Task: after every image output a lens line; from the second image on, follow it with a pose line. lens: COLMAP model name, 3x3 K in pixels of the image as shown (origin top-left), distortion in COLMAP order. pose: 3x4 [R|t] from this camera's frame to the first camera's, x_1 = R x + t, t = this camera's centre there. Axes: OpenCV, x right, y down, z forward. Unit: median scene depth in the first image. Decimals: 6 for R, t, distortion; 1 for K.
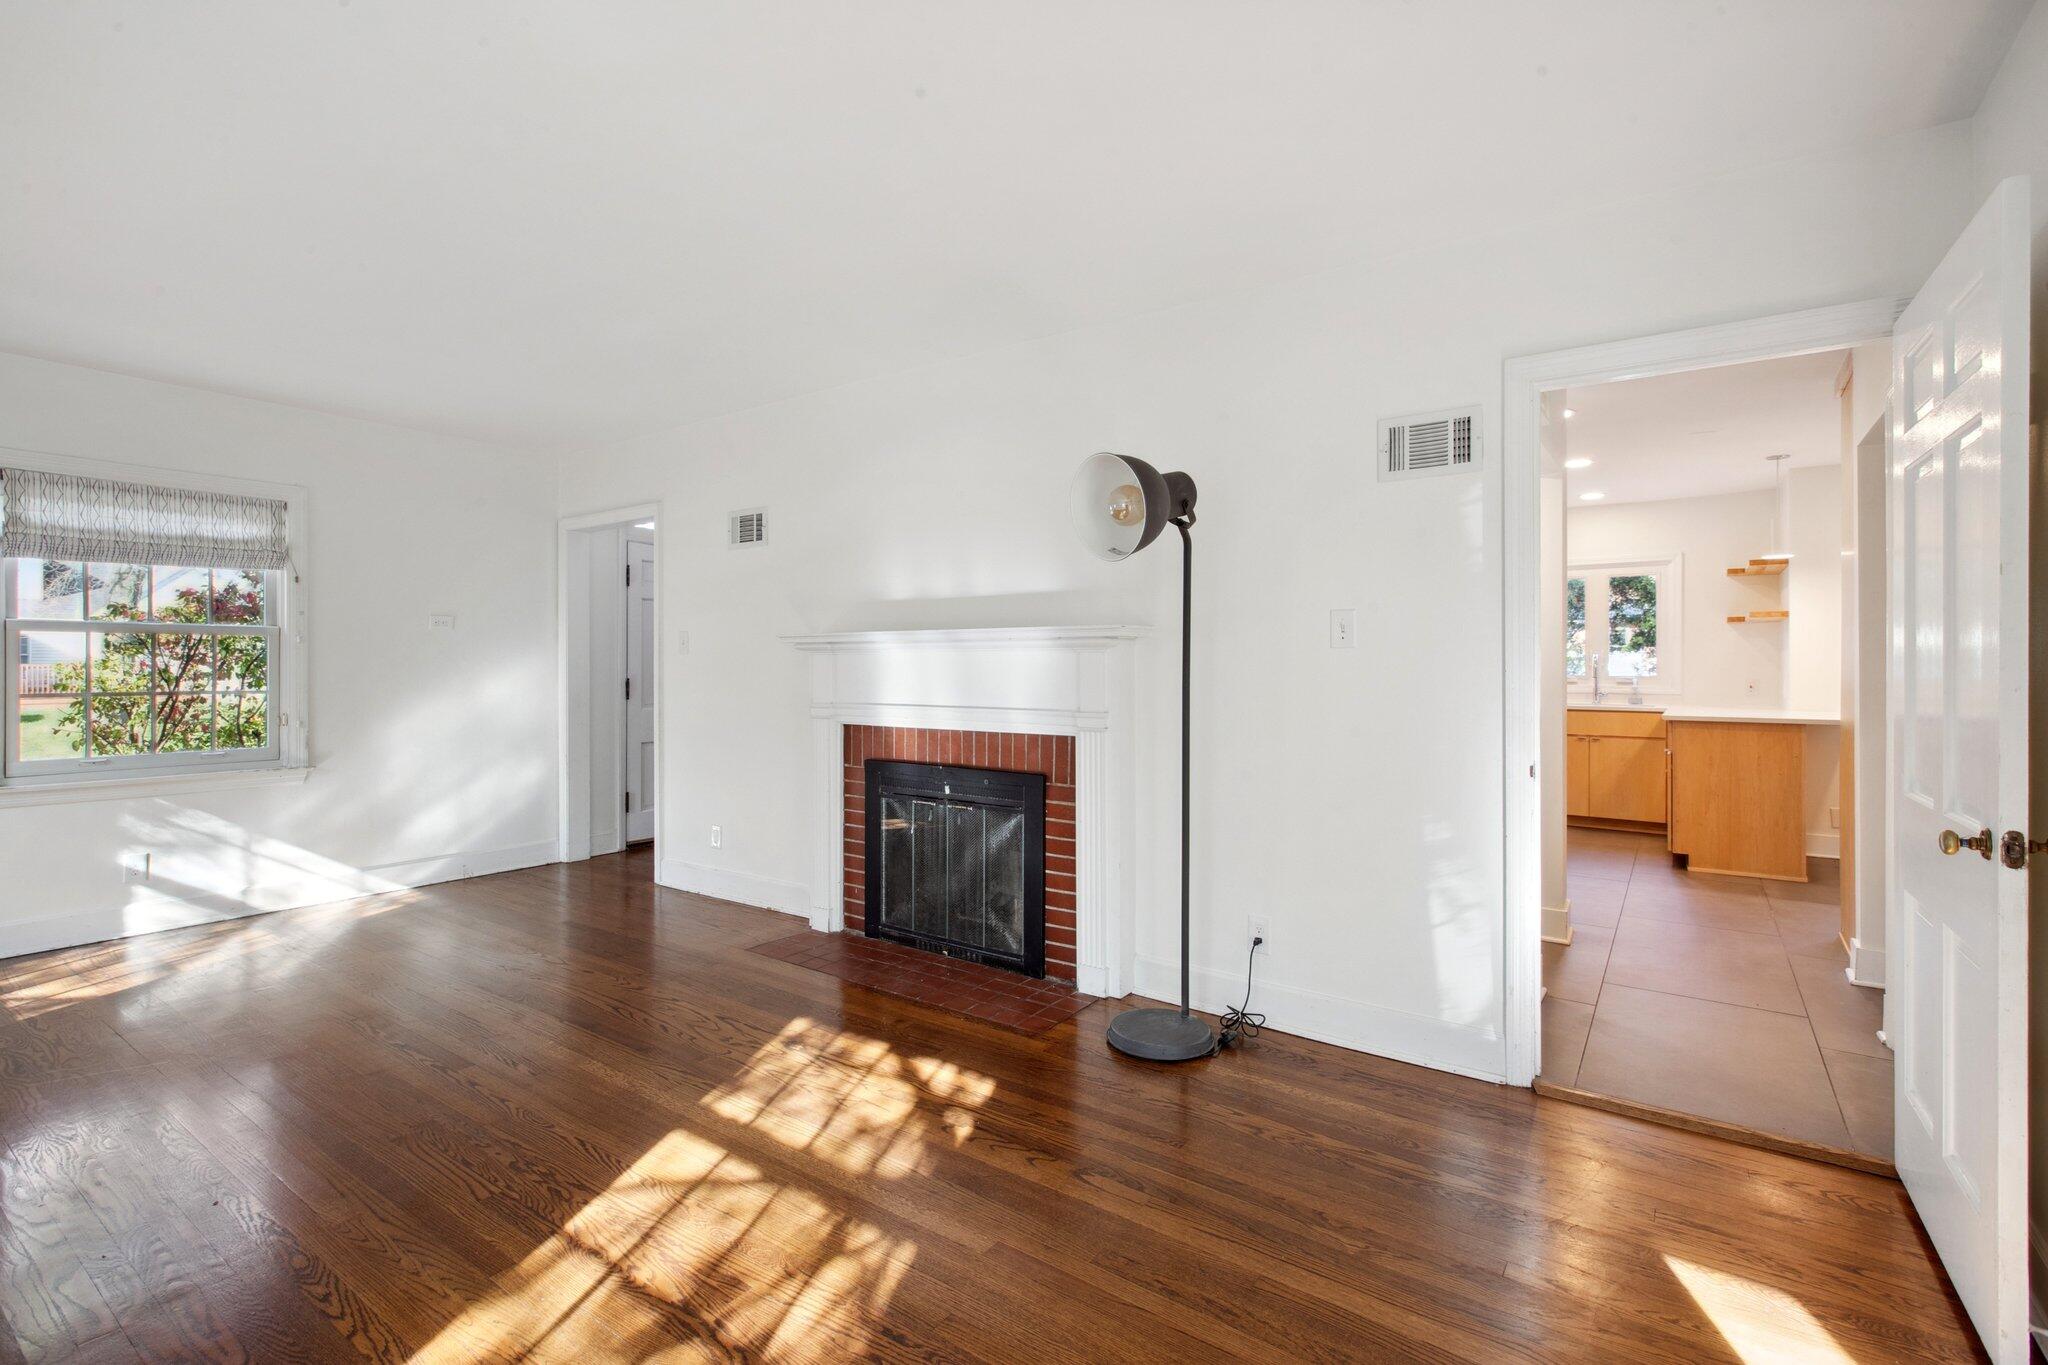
lens RADIAL K [[924.7, 0, 1018.2], [0, 924.7, 673.1], [0, 0, 1]] dist [0.001374, 0.000144]
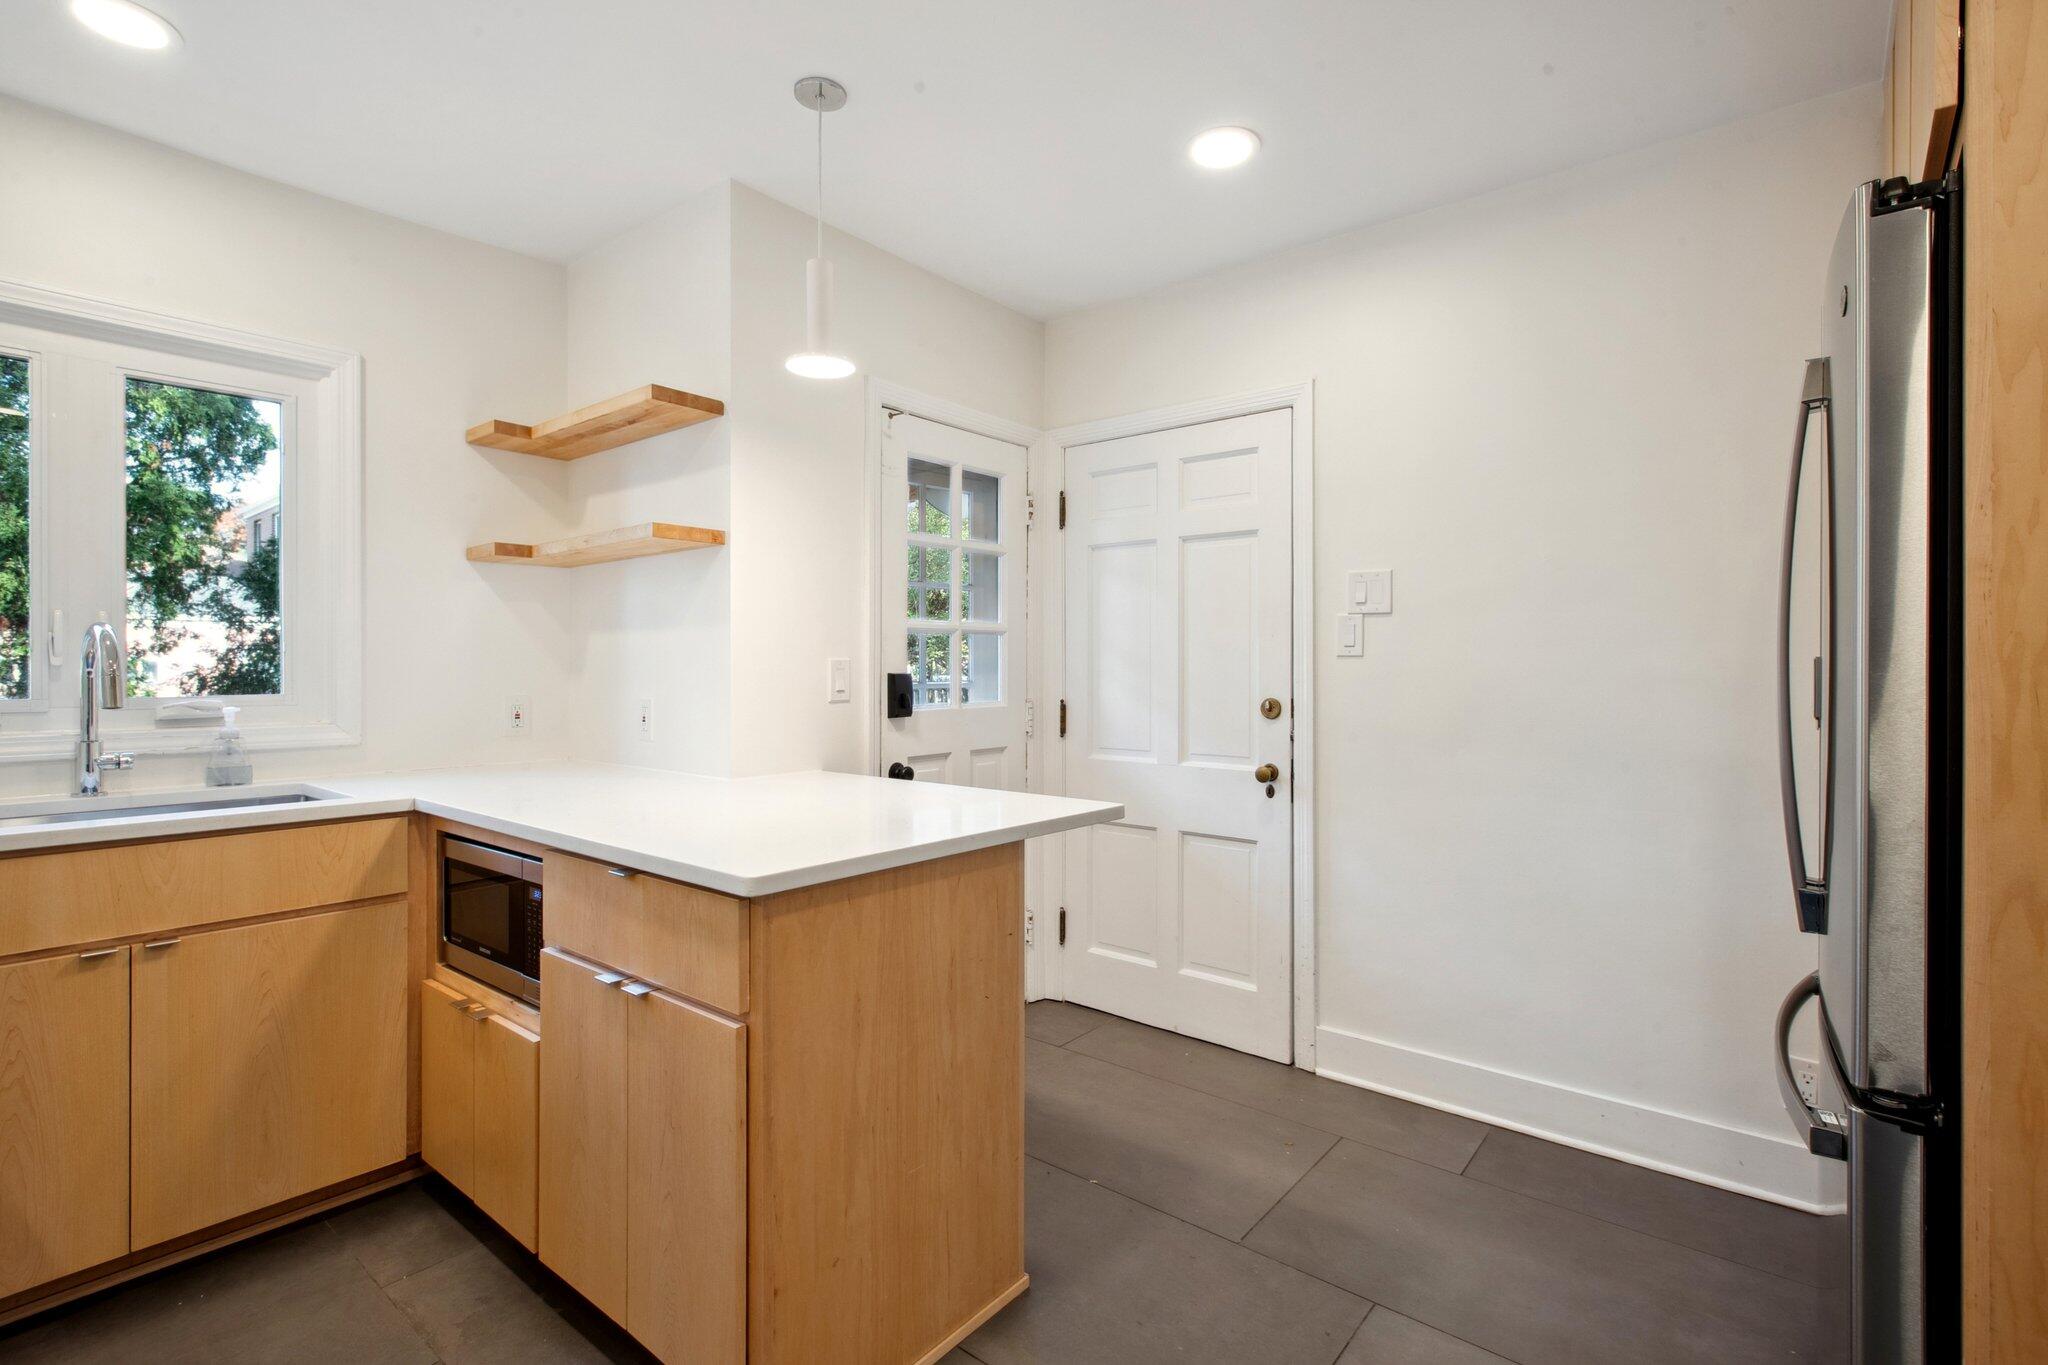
lens RADIAL K [[958.4, 0, 1024.4], [0, 958.4, 676.4], [0, 0, 1]] dist [0.000302, 0.000053]
pose [[0.066518, -0.004133, 0.997777, 0.377888], [0.006704, 0.999971, 0.003695, -0.004101], [-0.997763, 0.006444, 0.066544, 0.748362]]
